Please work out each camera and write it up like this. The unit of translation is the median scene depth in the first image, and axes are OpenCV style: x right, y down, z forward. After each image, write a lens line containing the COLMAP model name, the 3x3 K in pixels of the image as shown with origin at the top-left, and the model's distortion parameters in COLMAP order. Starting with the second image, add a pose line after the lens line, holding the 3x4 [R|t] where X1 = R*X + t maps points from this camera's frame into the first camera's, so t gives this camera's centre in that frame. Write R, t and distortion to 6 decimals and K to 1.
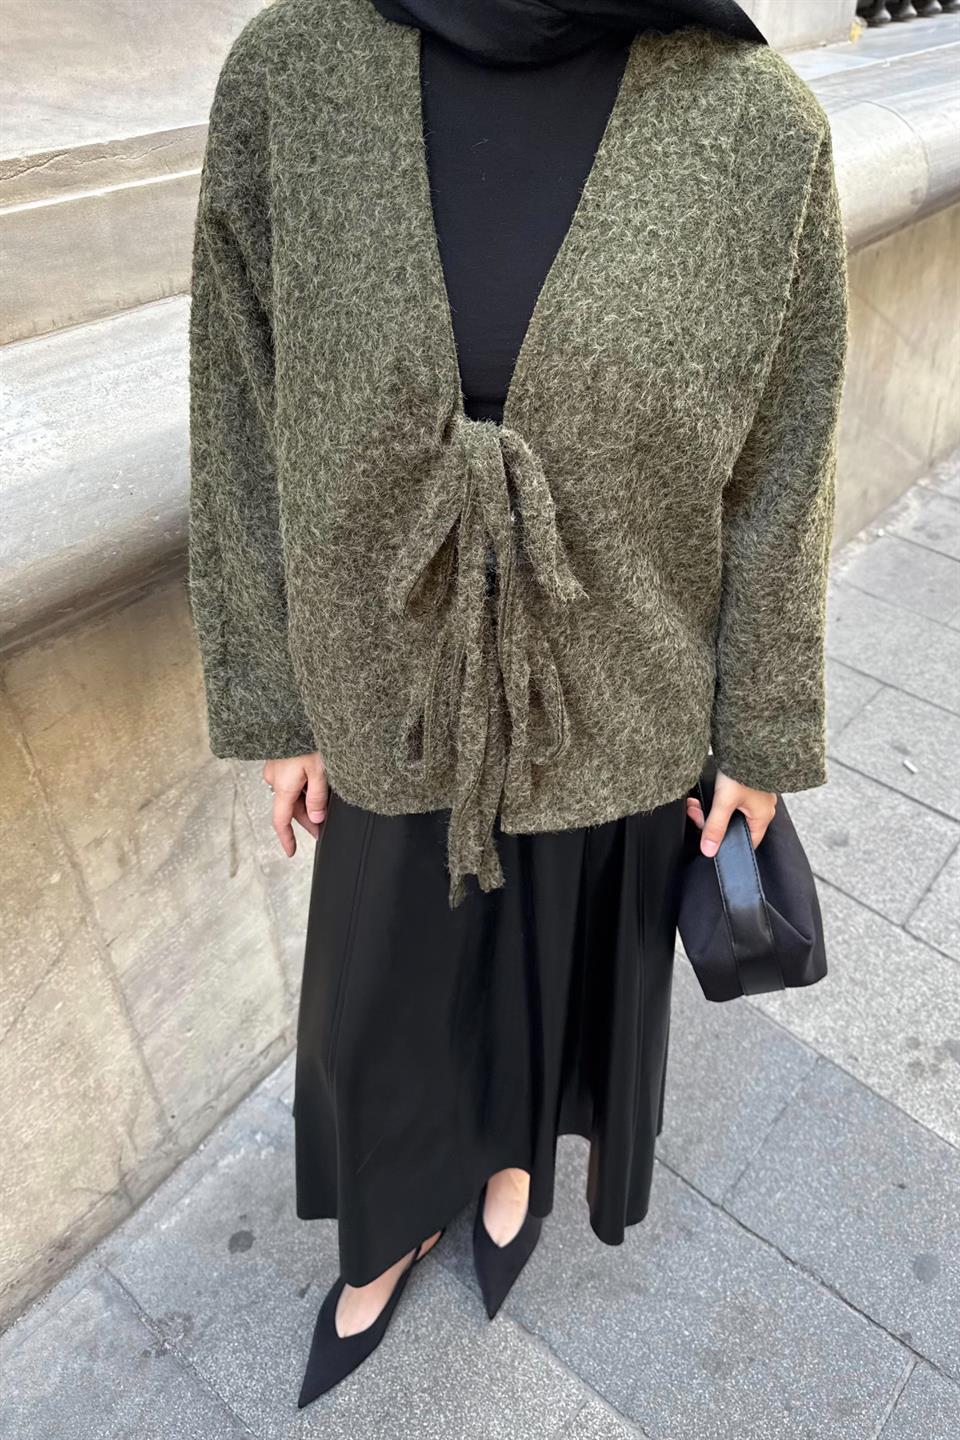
lens RADIAL K [[1091.5, 0, 508.6], [0, 1091.5, 662.1], [0, 0, 1]] dist [0.038353, -0.062776]
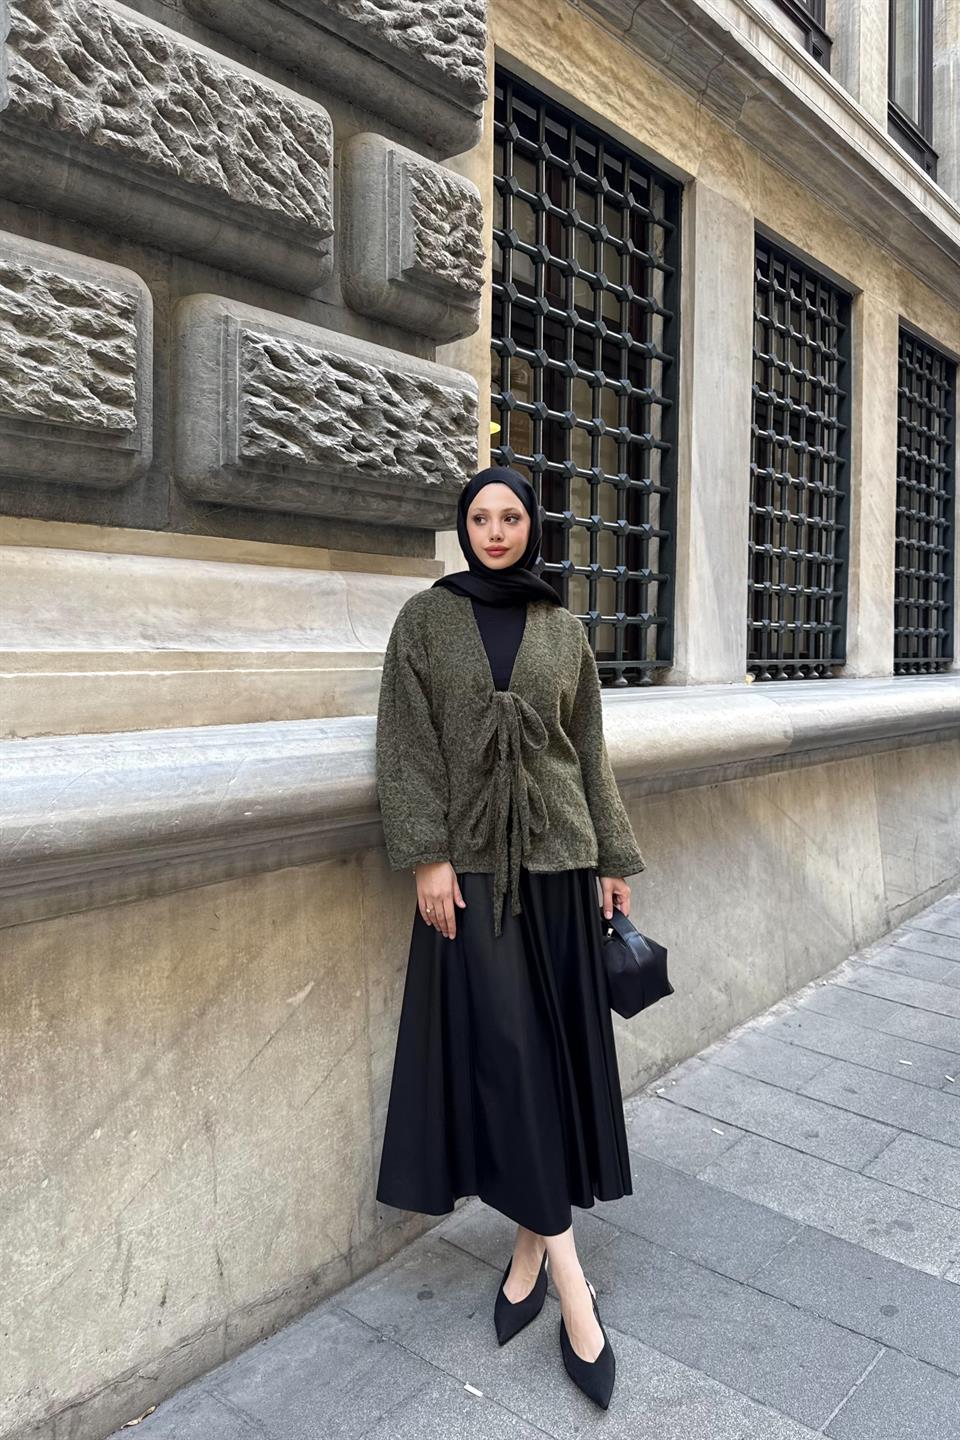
lens RADIAL K [[1091.5, 0, 508.6], [0, 1091.5, 662.1], [0, 0, 1]] dist [0.038353, -0.062776]
pose [[0.999994, 0.000109, 0.003391, -0.086020], [0.001898, 0.810265, -0.586060, 0.447159], [-0.002811, 0.586063, 0.810260, -0.457795]]
